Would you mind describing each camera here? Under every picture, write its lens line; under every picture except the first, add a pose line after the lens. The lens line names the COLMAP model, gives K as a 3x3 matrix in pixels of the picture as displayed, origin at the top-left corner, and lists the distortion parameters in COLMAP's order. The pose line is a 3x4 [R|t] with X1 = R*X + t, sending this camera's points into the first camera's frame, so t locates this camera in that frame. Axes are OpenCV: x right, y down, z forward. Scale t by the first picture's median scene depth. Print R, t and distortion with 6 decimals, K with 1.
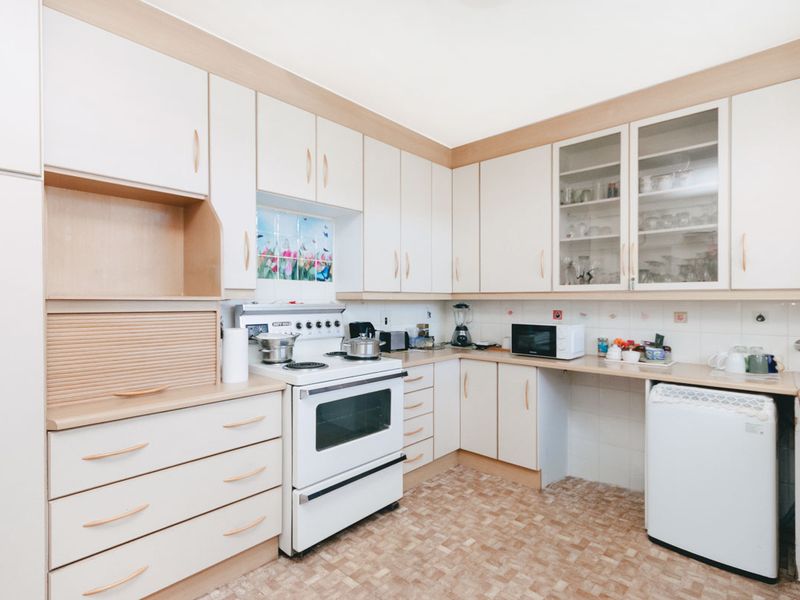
lens RADIAL K [[416.9, 0, 403.9], [0, 416.9, 300.8], [0, 0, 1]] dist [0.004719, 0.001261]
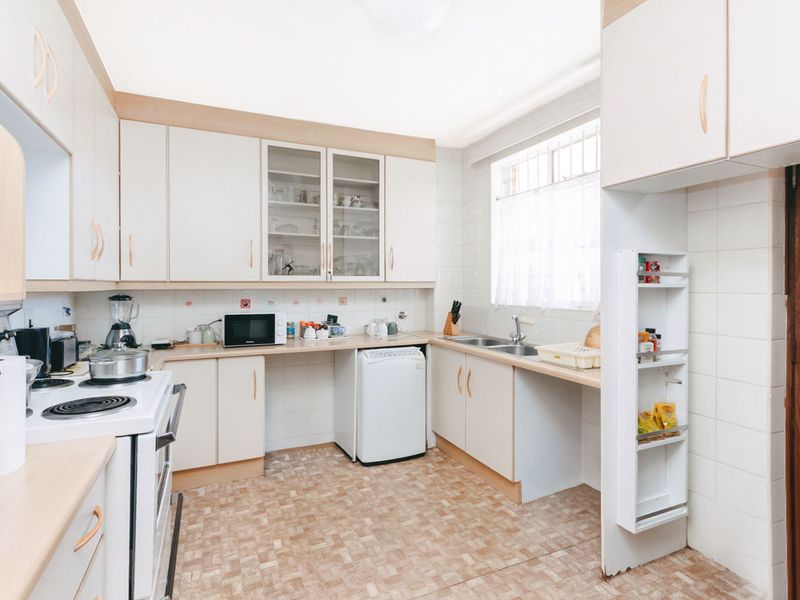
lens RADIAL K [[416.9, 0, 393.3], [0, 416.9, 285.9], [0, 0, 1]] dist [0.004719, 0.001261]
pose [[0.395750, -0.001235, 0.918358, -0.521230], [0.005852, 0.999982, -0.001177, -0.007857], [-0.918340, 0.005840, 0.395750, 0.318363]]
